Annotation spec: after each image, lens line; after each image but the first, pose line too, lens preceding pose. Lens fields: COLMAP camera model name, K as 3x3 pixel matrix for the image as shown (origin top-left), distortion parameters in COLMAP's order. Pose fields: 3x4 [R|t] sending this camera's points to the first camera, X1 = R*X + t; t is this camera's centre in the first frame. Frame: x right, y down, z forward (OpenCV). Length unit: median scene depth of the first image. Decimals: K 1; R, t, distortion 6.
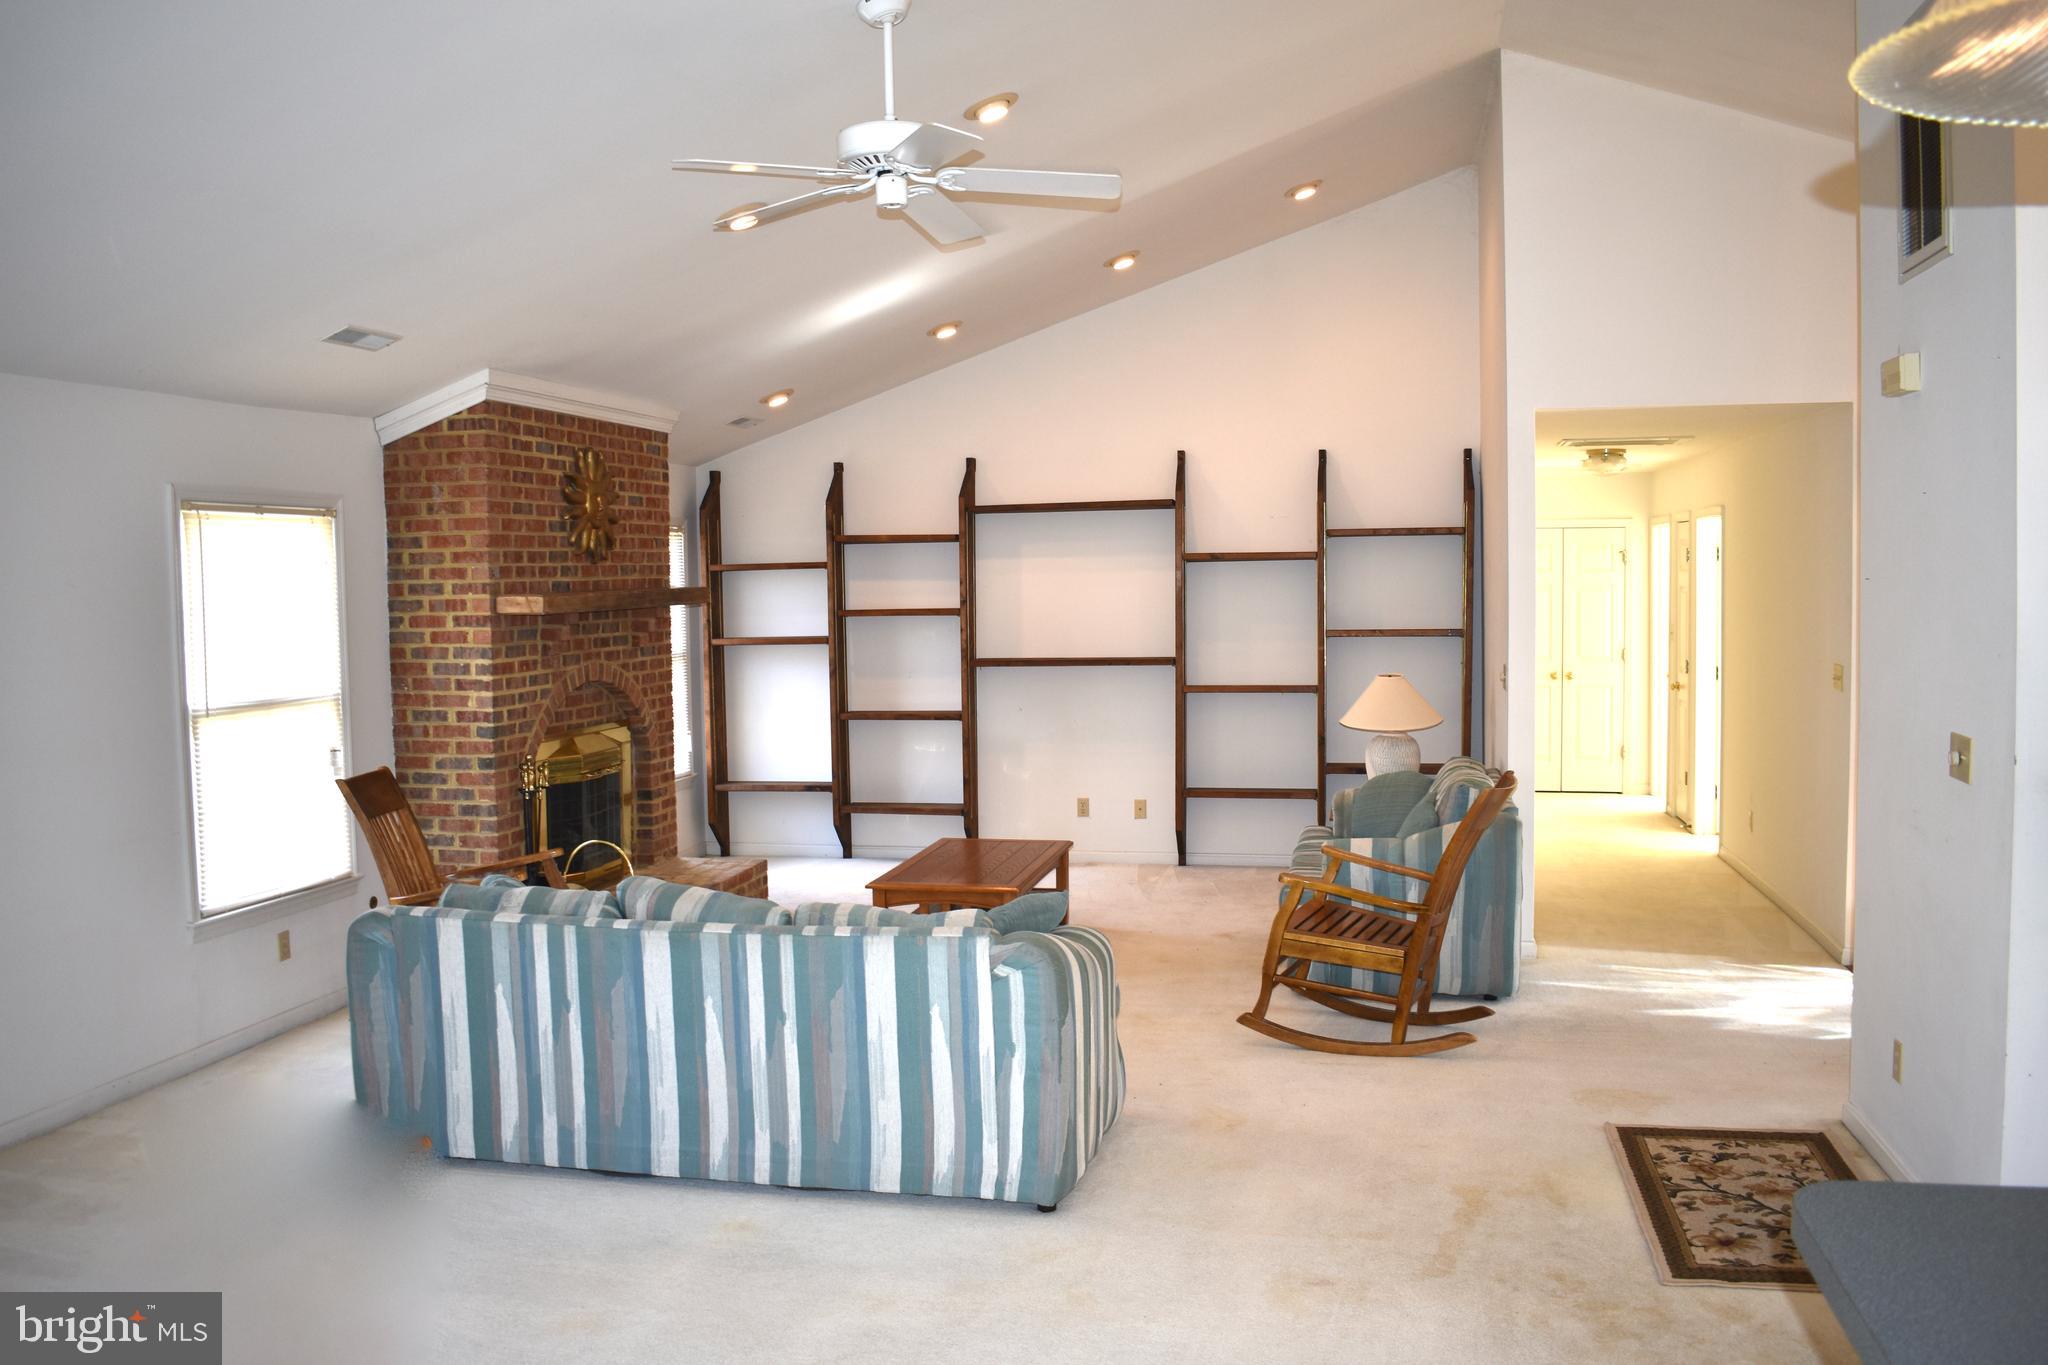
lens RADIAL K [[1618.4, 0, 1024.0], [0, 1618.4, 682.5], [0, 0, 1]] dist [-0.084611, -0.000051]
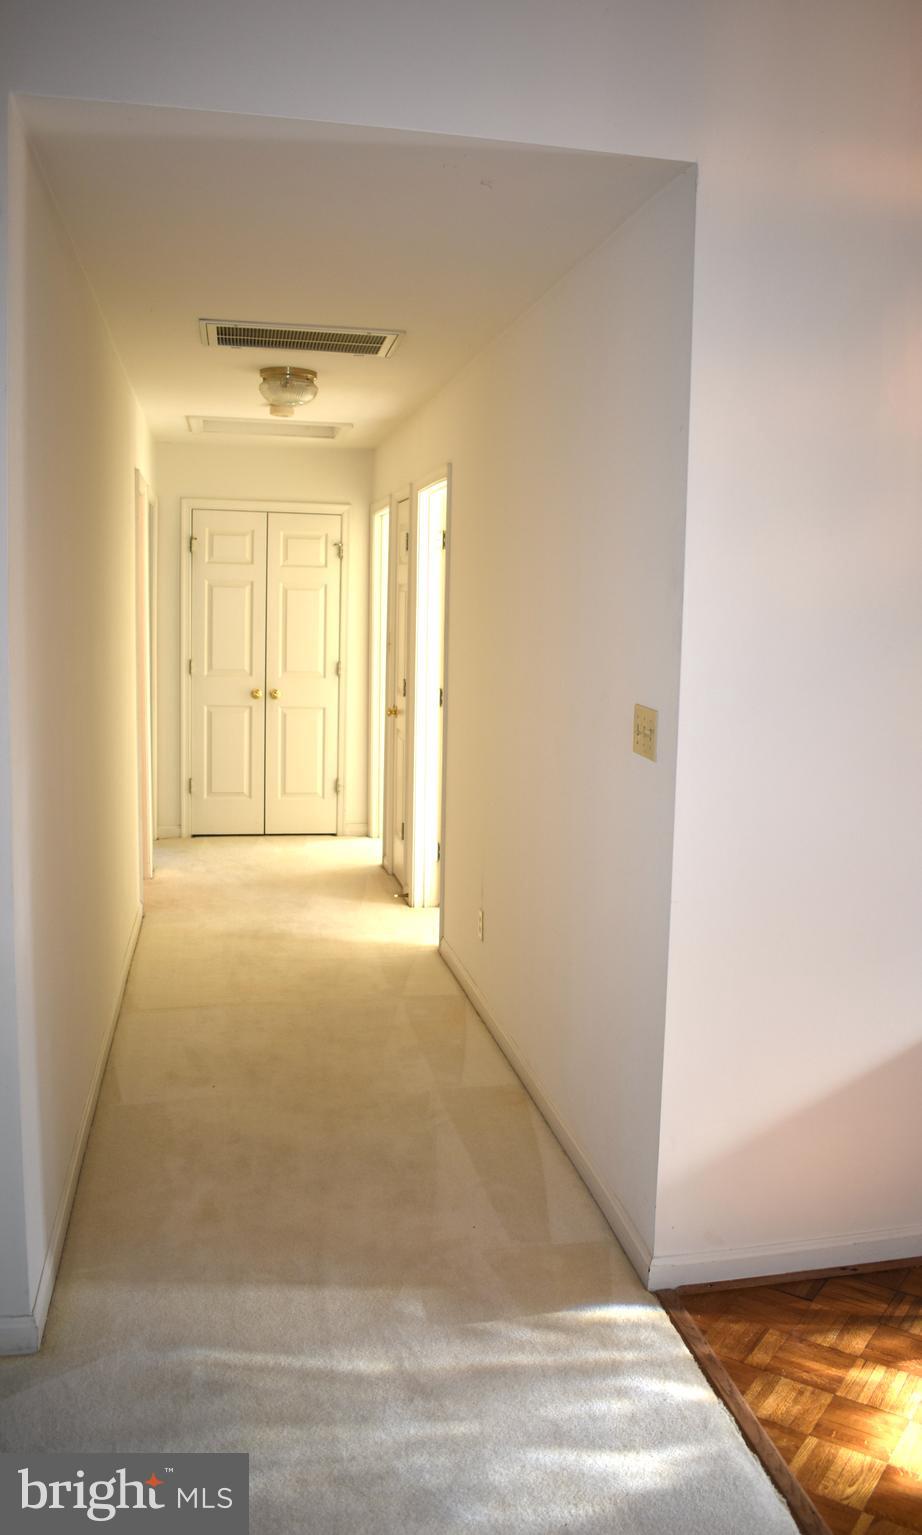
lens RADIAL K [[1189.7, 0, 461.0], [0, 1189.7, 767.5], [0, 0, 1]] dist [-0.000177, -0.000035]
pose [[0.915178, -0.015695, 0.402744, 0.207709], [-0.013863, 0.997424, 0.070372, -0.012498], [-0.402811, -0.069986, 0.912603, 0.458916]]
